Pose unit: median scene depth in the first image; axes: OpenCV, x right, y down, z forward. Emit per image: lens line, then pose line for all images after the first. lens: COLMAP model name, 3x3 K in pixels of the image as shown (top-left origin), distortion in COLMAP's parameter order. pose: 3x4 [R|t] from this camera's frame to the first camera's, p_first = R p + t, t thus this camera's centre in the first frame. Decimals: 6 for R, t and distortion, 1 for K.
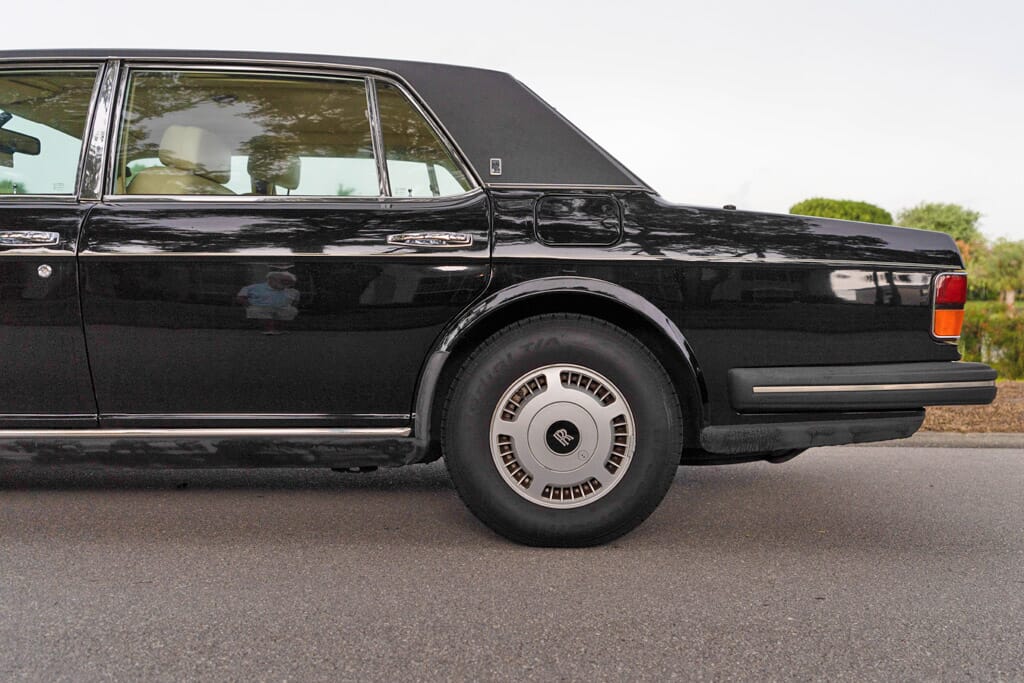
lens RADIAL K [[1113.7, 0, 555.5], [0, 1113.7, 386.1], [0, 0, 1]] dist [0.001170, 0.000000]
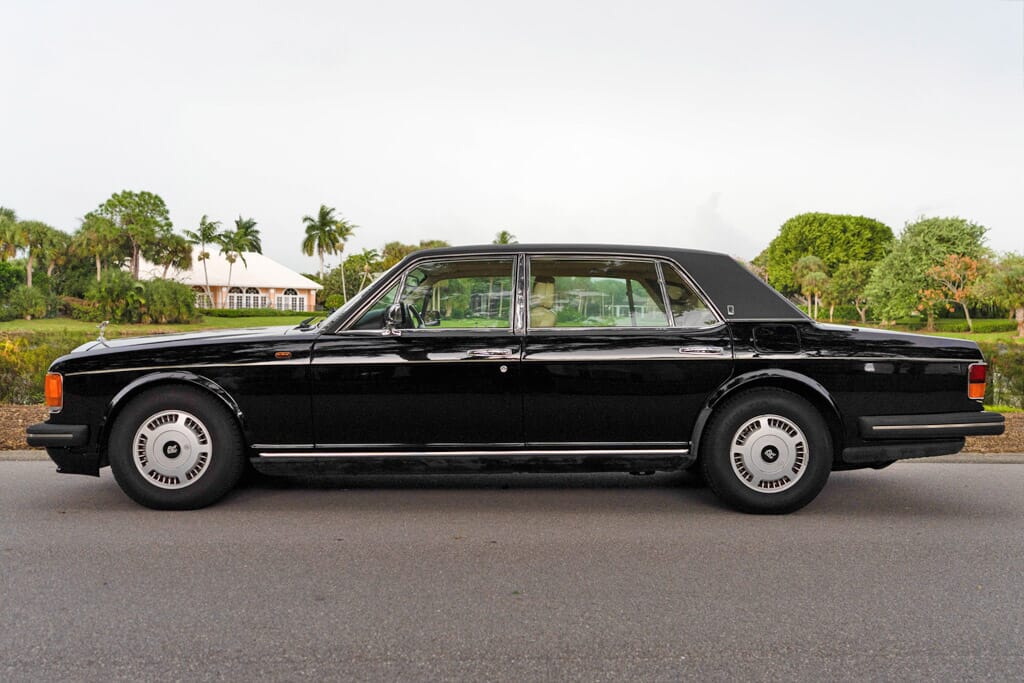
lens RADIAL K [[1007.9, 0, 567.8], [0, 1007.9, 343.5], [0, 0, 1]] dist [0.010715, 0.000000]
pose [[0.999419, -0.008975, -0.032881, -0.272036], [0.006630, 0.997472, -0.070748, -0.021401], [0.033433, 0.070489, 0.996952, -0.702576]]
